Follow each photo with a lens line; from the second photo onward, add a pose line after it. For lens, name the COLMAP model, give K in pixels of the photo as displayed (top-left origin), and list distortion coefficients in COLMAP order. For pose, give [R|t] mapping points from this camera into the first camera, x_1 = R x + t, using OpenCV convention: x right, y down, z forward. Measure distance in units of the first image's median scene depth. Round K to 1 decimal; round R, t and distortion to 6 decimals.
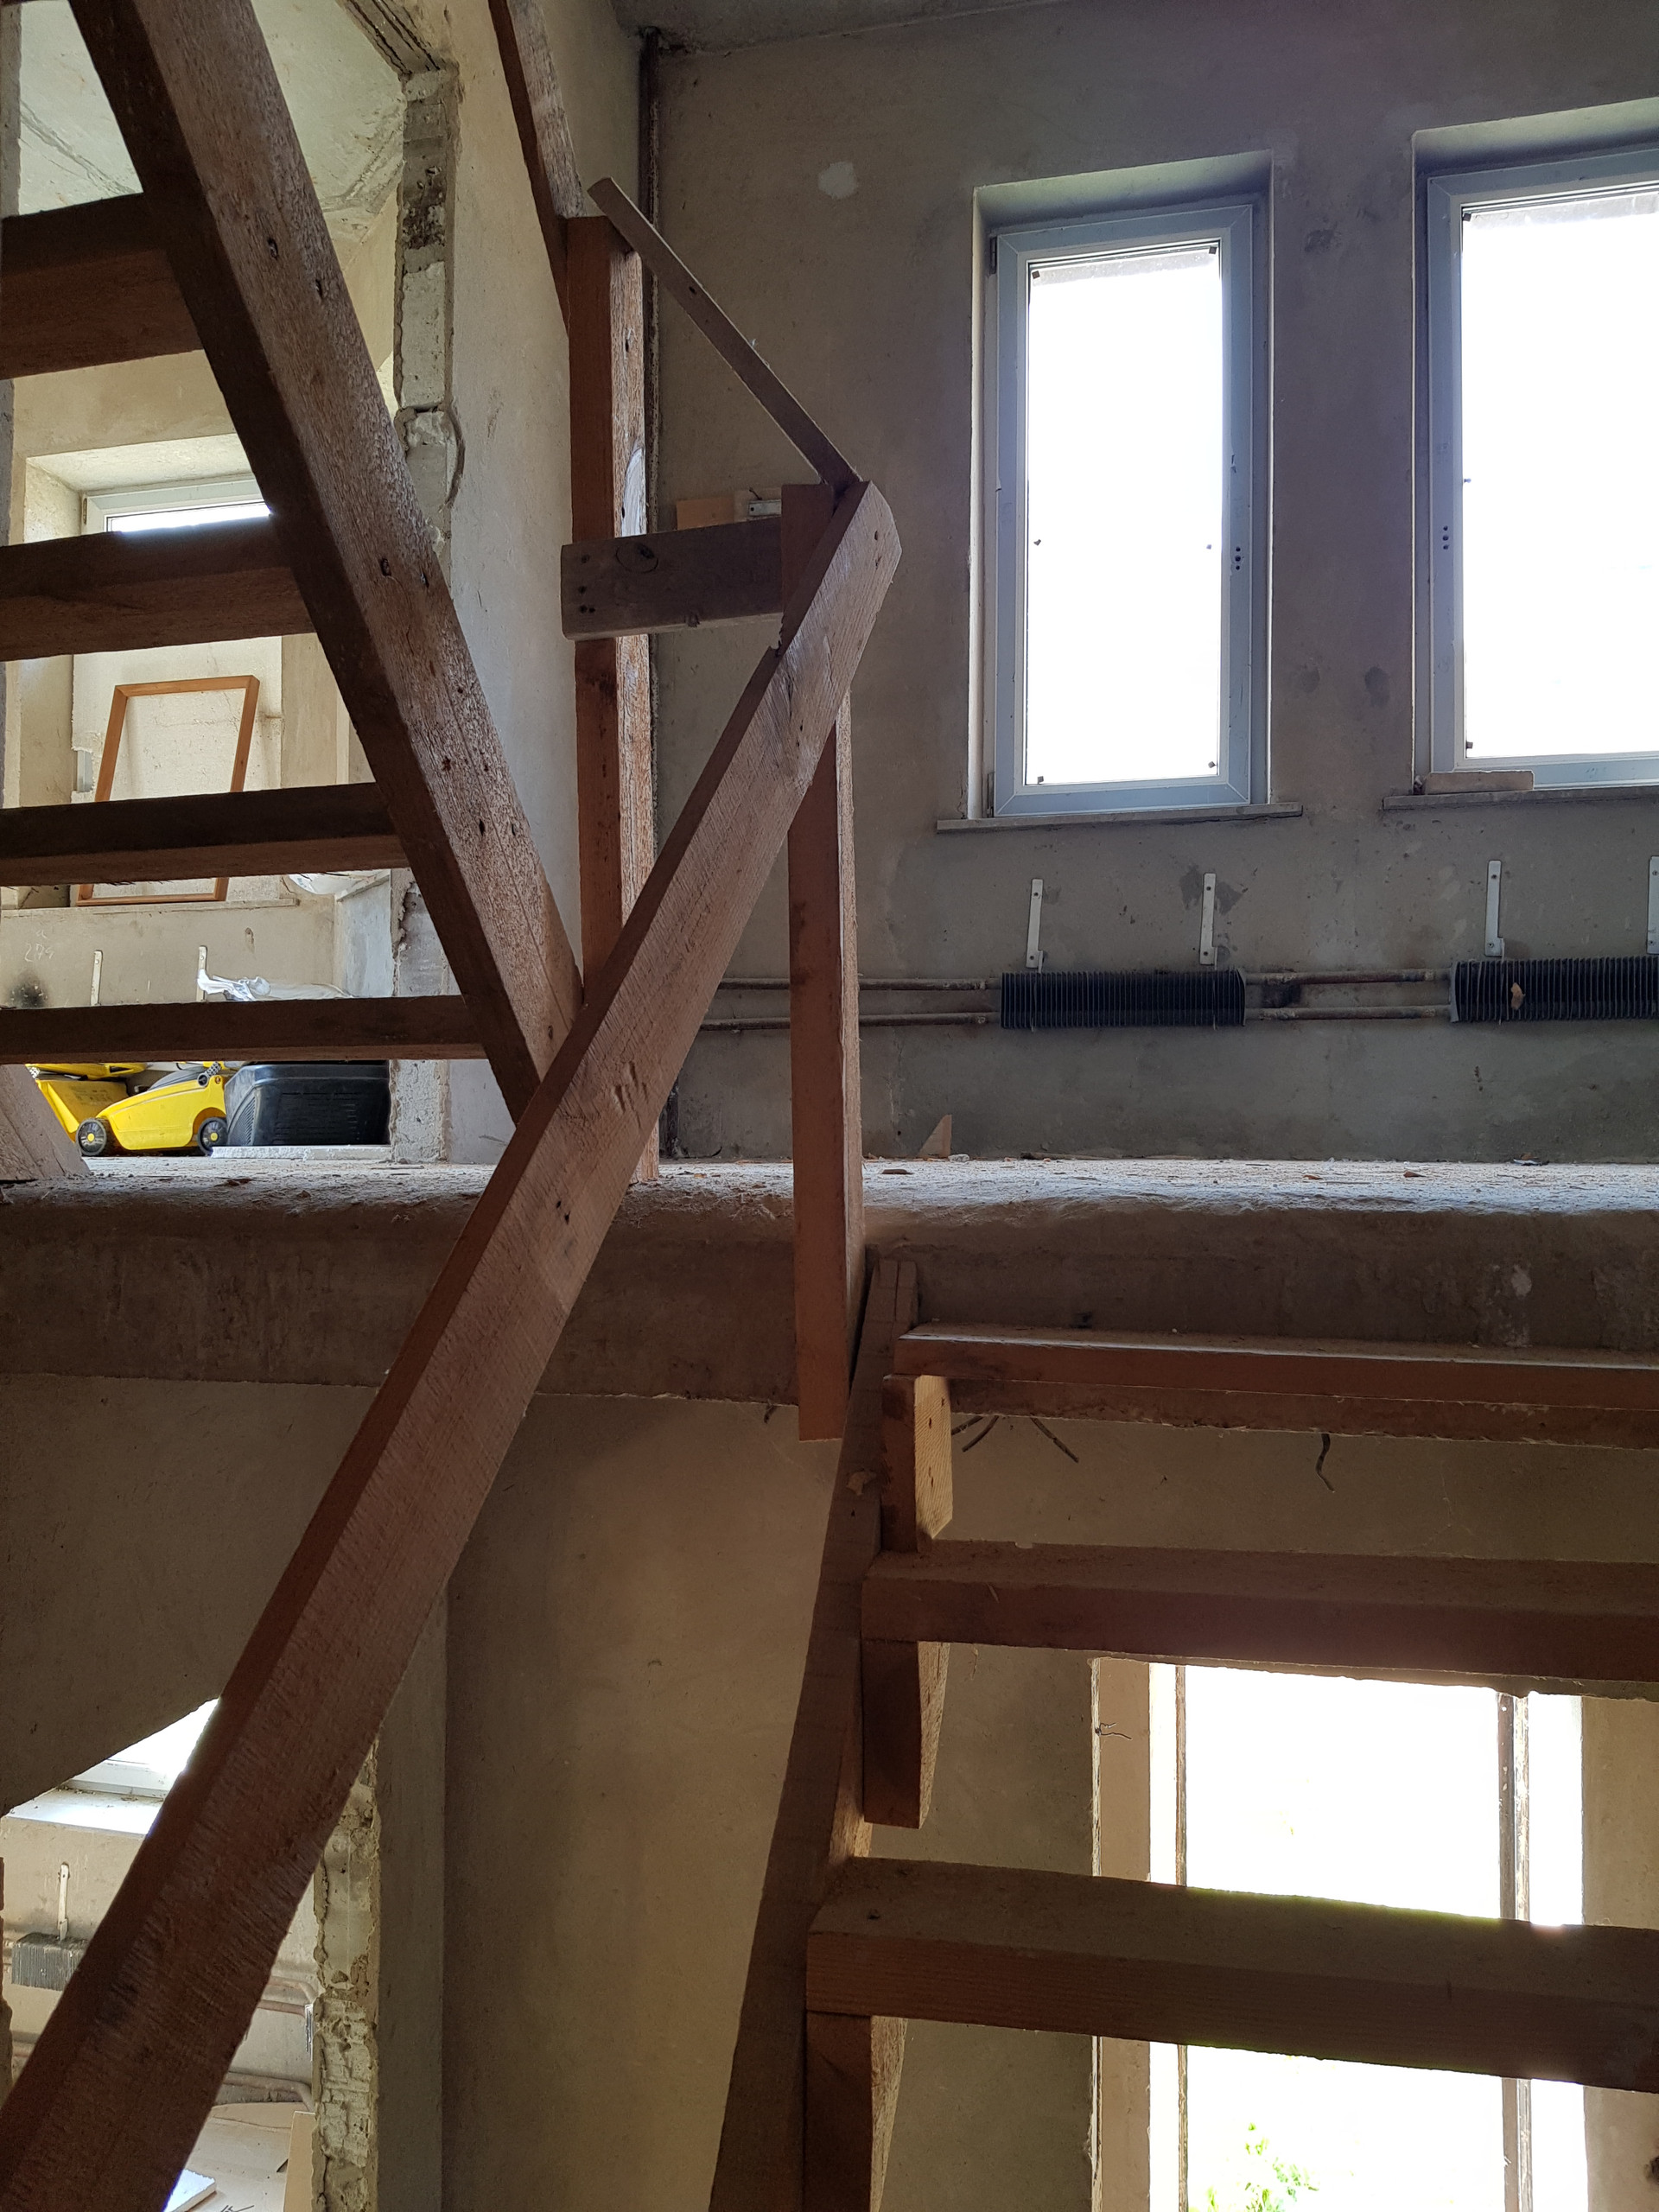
lens RADIAL K [[1722.4, 0, 822.1], [0, 1722.4, 1103.4], [0, 0, 1]] dist [0.064431, -0.095122]
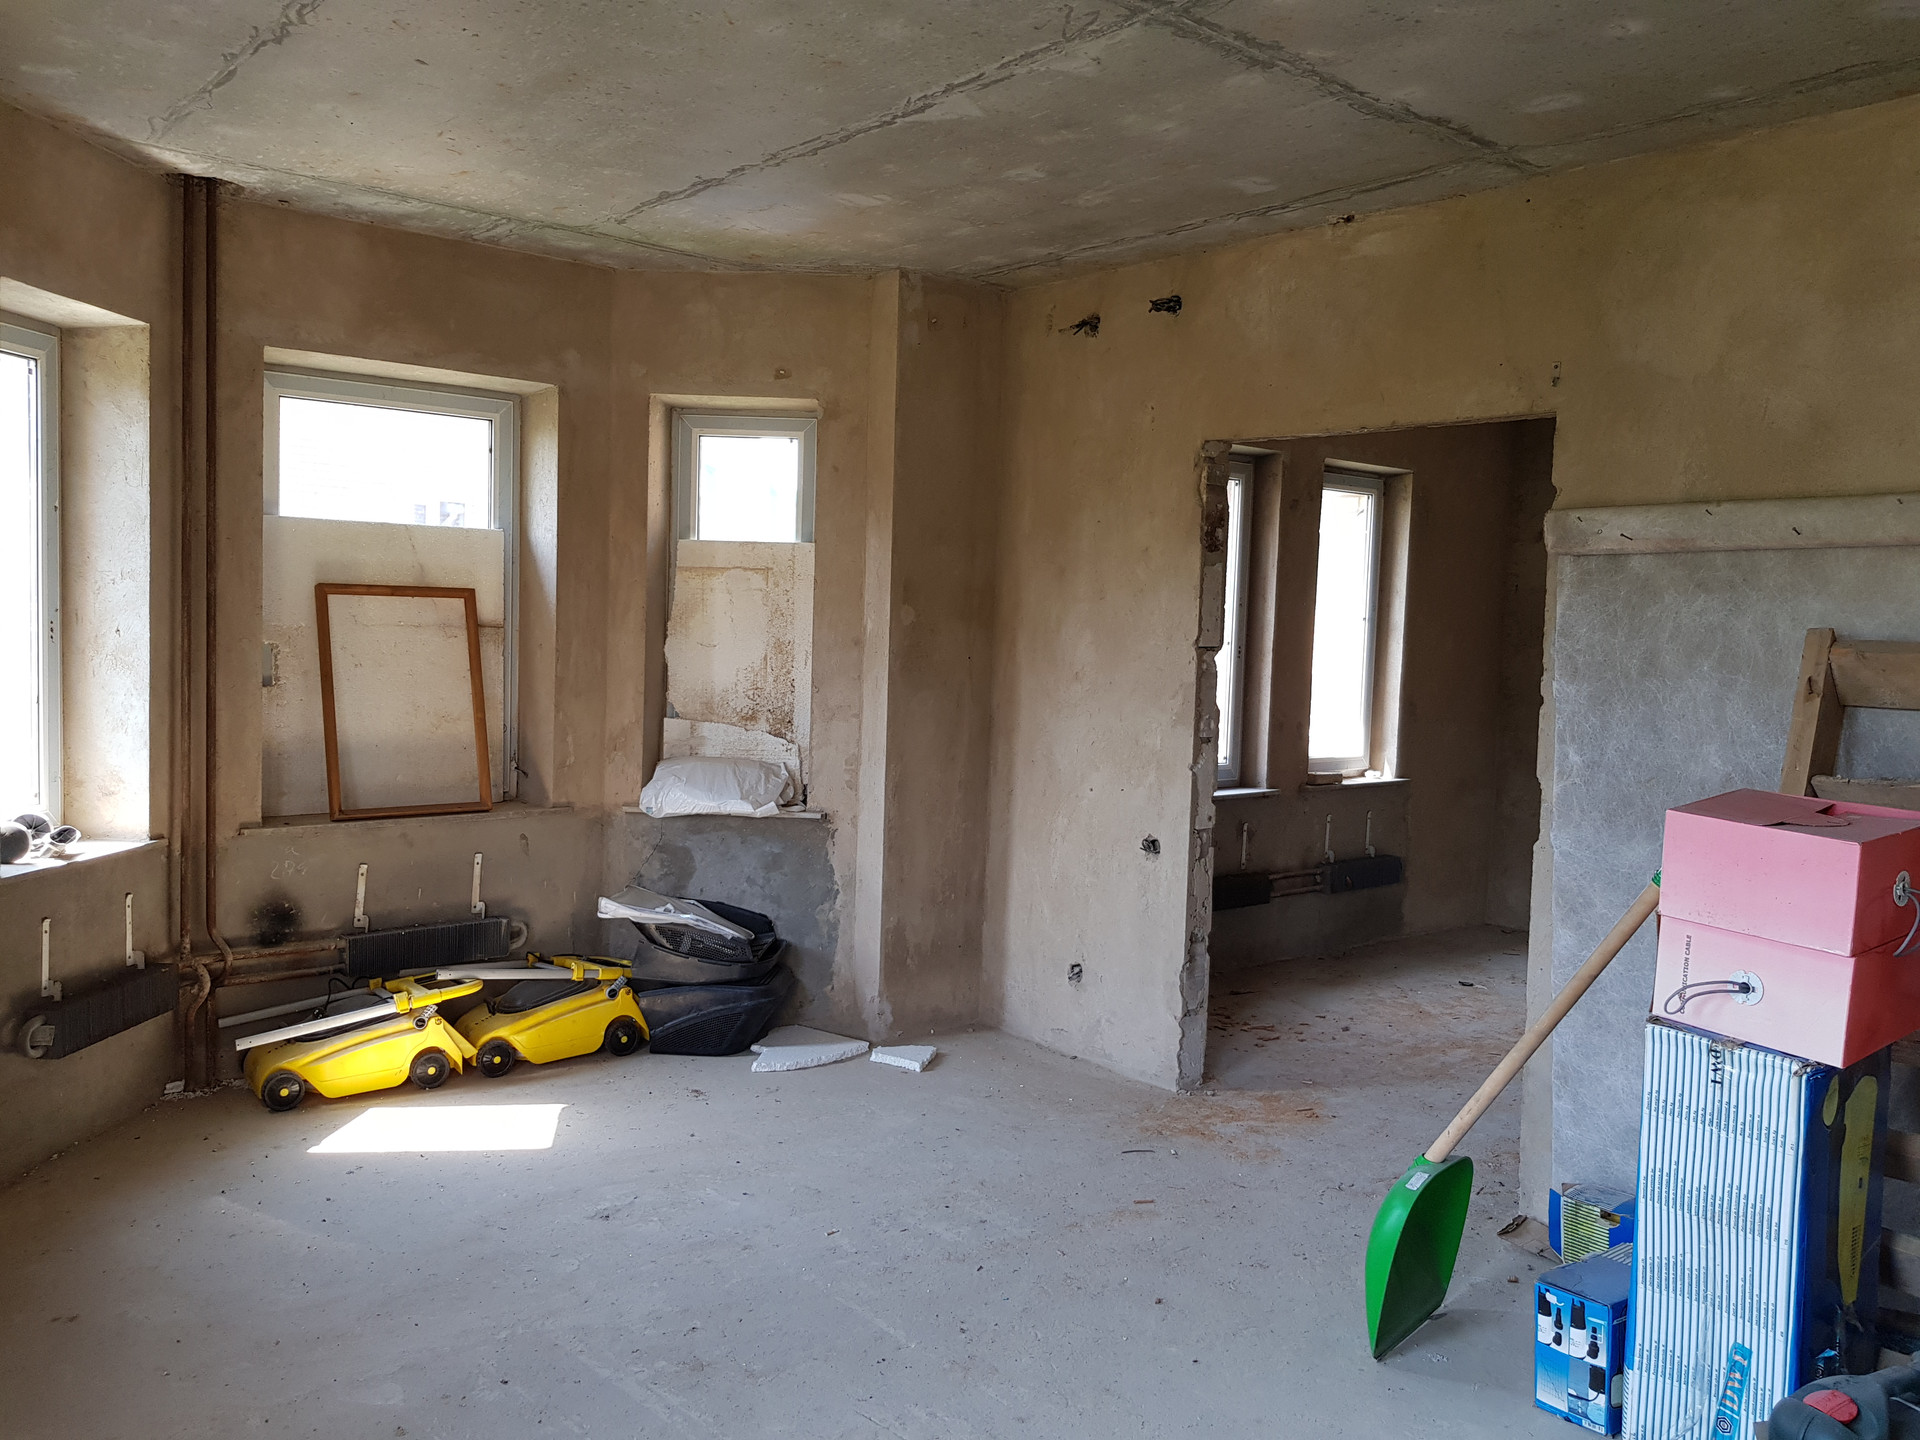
lens RADIAL K [[1495.0, 0, 960.2], [0, 1495.0, 715.6], [0, 0, 1]] dist [0.064431, -0.095122]
pose [[0.573791, -0.043397, 0.817851, -0.940227], [-0.050792, 0.994787, 0.088420, -0.271967], [-0.817425, -0.092275, 0.568596, 0.220956]]
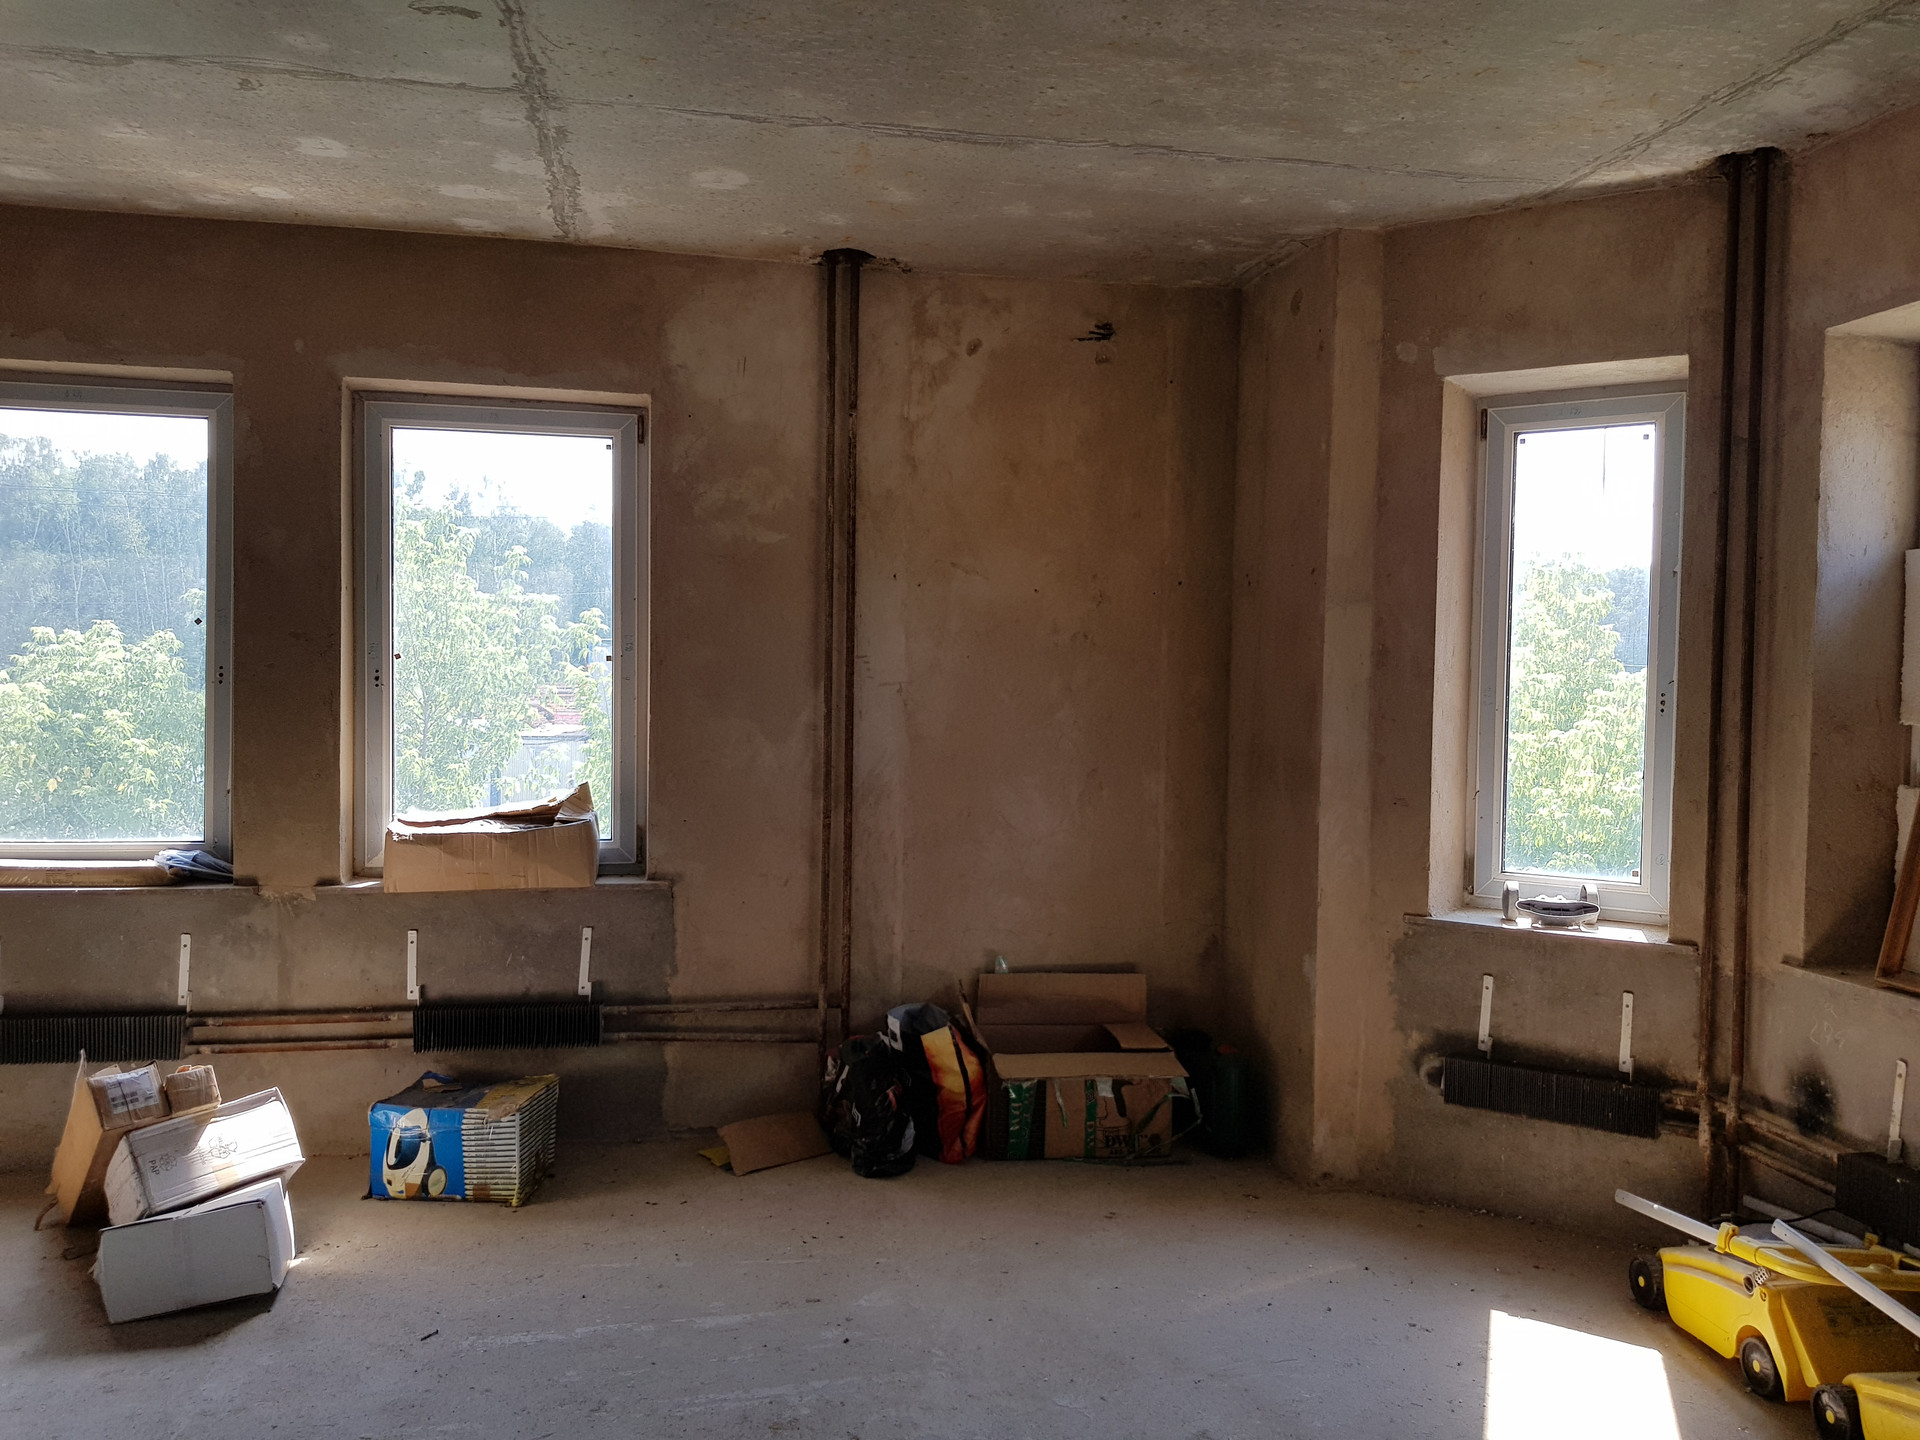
lens RADIAL K [[1495.0, 0, 1004.7], [0, 1495.0, 713.7], [0, 0, 1]] dist [0.064431, -0.095122]
pose [[0.436642, 0.032100, -0.899062, -0.047700], [0.011190, 0.999092, 0.041105, -0.251309], [0.899566, -0.028008, 0.435887, 0.441306]]
